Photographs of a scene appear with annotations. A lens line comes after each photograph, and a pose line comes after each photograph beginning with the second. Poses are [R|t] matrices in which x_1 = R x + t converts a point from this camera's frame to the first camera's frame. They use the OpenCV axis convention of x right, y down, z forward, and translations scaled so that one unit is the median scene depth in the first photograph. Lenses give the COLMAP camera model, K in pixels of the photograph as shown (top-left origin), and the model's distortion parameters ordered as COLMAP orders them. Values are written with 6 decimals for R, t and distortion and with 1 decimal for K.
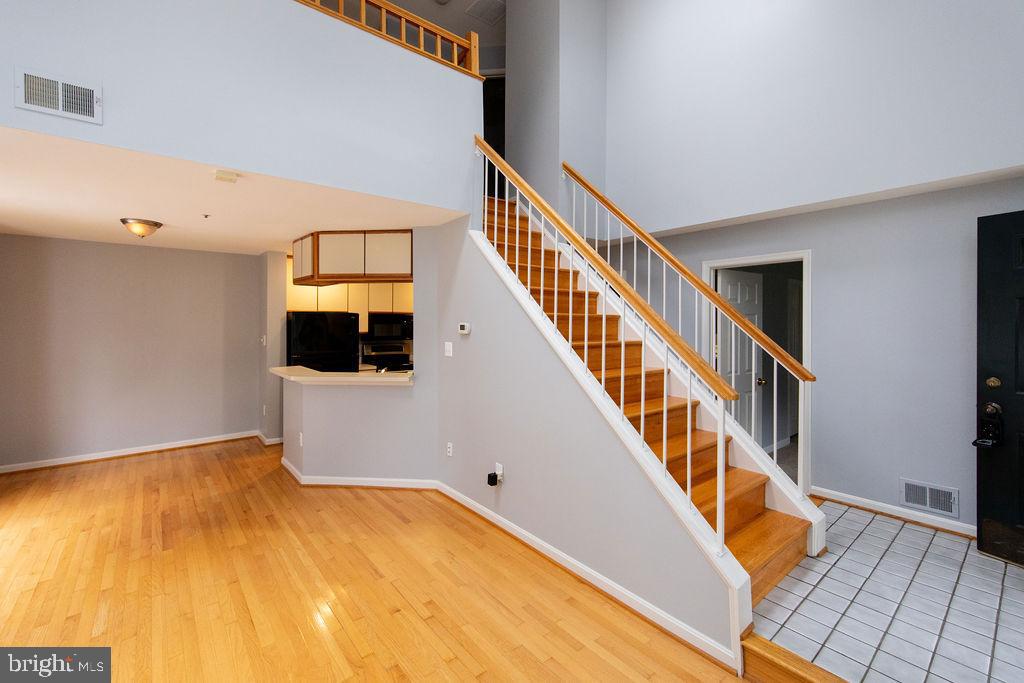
lens RADIAL K [[434.6, 0, 512.3], [0, 434.6, 322.3], [0, 0, 1]] dist [0.001921, 0.000420]
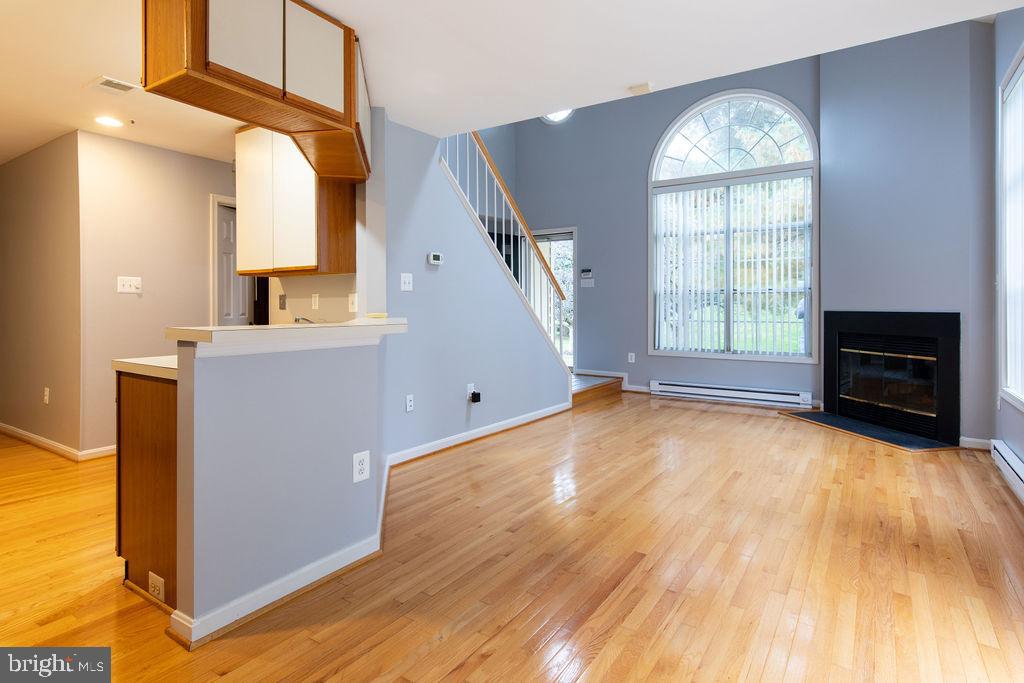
lens RADIAL K [[540.6, 0, 515.3], [0, 540.6, 306.0], [0, 0, 1]] dist [0.017642, -0.000407]
pose [[-0.282259, -0.003303, 0.959333, -1.142853], [-0.000228, 0.999994, 0.003376, 0.100058], [-0.959338, 0.000734, -0.282258, 1.054738]]
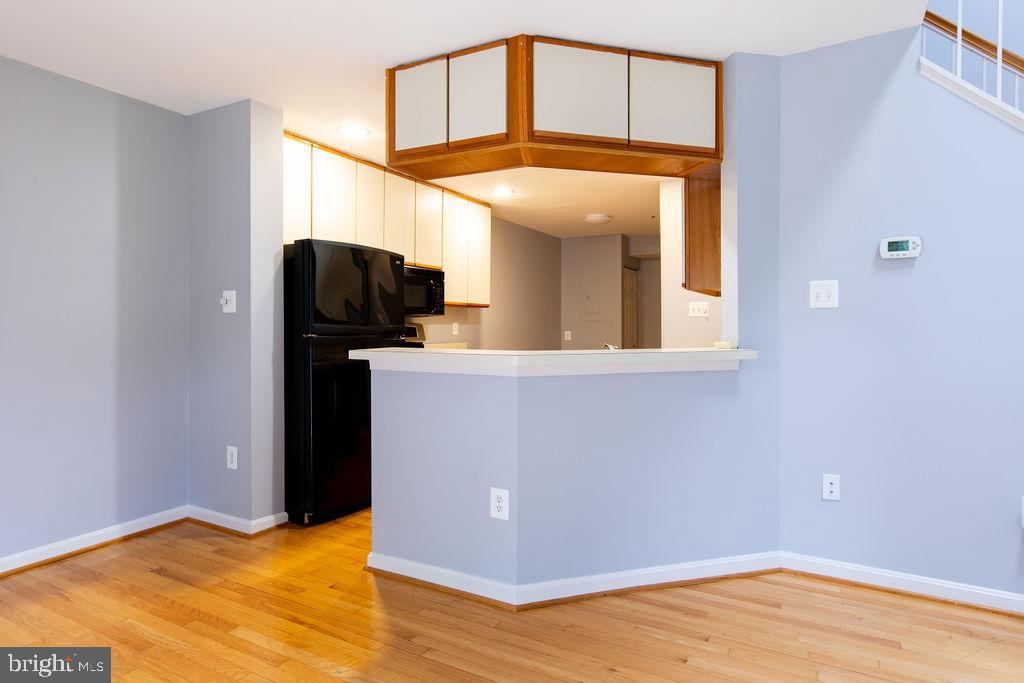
lens RADIAL K [[573.2, 0, 511.0], [0, 573.2, 327.0], [0, 0, 1]] dist [0.000966, 0.002171]
pose [[0.932669, -0.005225, 0.360696, -0.715380], [0.004312, 0.999985, 0.003337, 0.094008], [-0.360708, -0.001557, 0.932678, 0.479920]]
